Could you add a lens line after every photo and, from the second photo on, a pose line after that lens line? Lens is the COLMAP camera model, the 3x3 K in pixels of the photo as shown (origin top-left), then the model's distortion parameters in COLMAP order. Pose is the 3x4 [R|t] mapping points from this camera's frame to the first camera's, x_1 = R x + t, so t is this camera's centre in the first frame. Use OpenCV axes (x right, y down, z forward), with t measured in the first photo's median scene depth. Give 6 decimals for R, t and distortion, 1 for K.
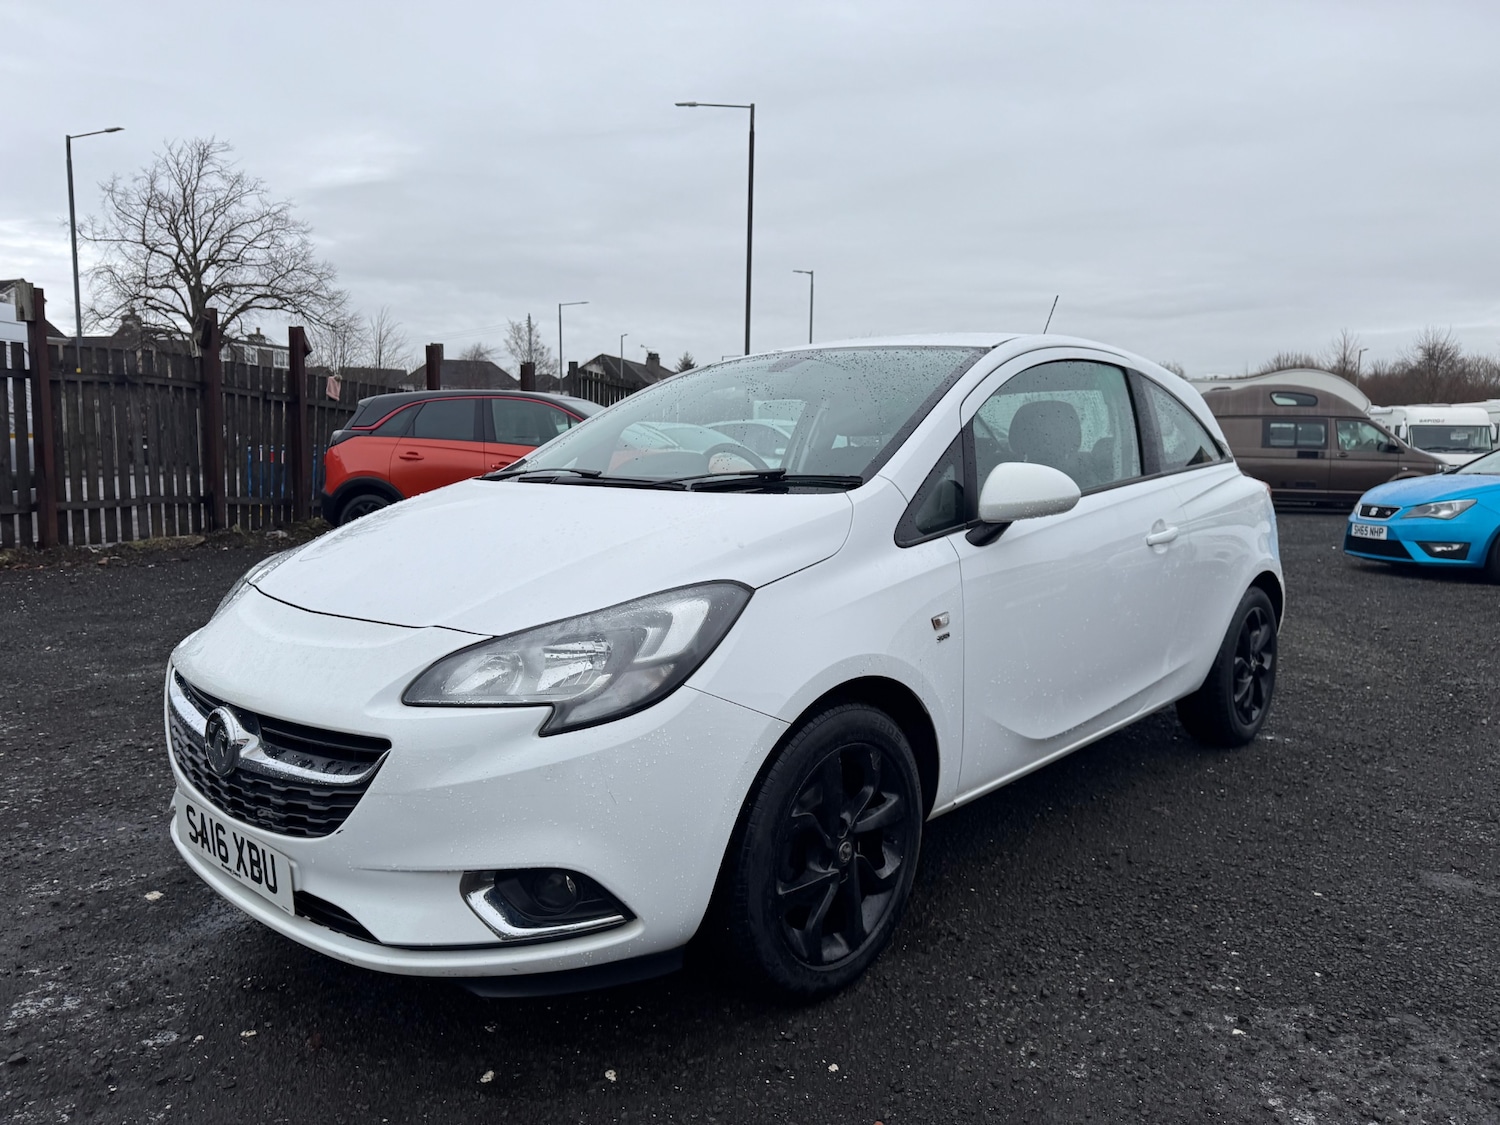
lens RADIAL K [[1060.3, 0, 745.2], [0, 1060.3, 563.4], [0, 0, 1]] dist [0.040307, -0.045113]
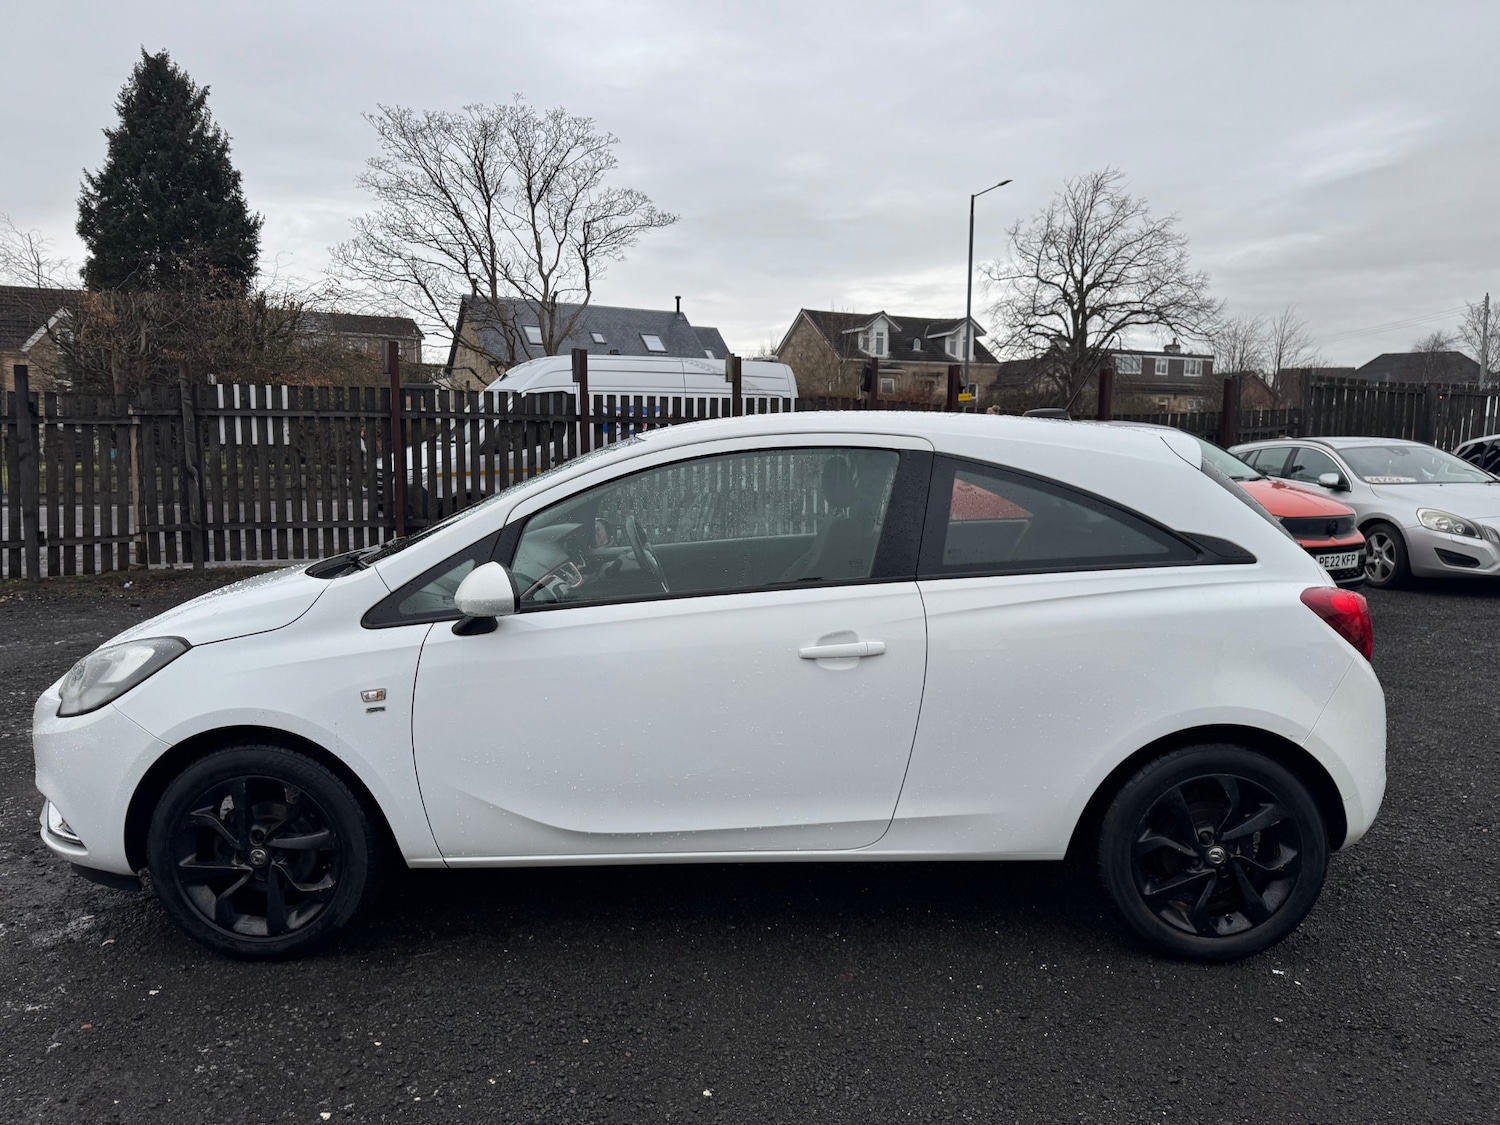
lens RADIAL K [[1060.3, 0, 770.4], [0, 1060.3, 579.6], [0, 0, 1]] dist [0.040307, -0.045113]
pose [[0.672177, 0.087402, -0.735214, 0.982561], [-0.077540, 0.995857, 0.047496, -0.120014], [0.736319, 0.025083, 0.676169, 0.386591]]
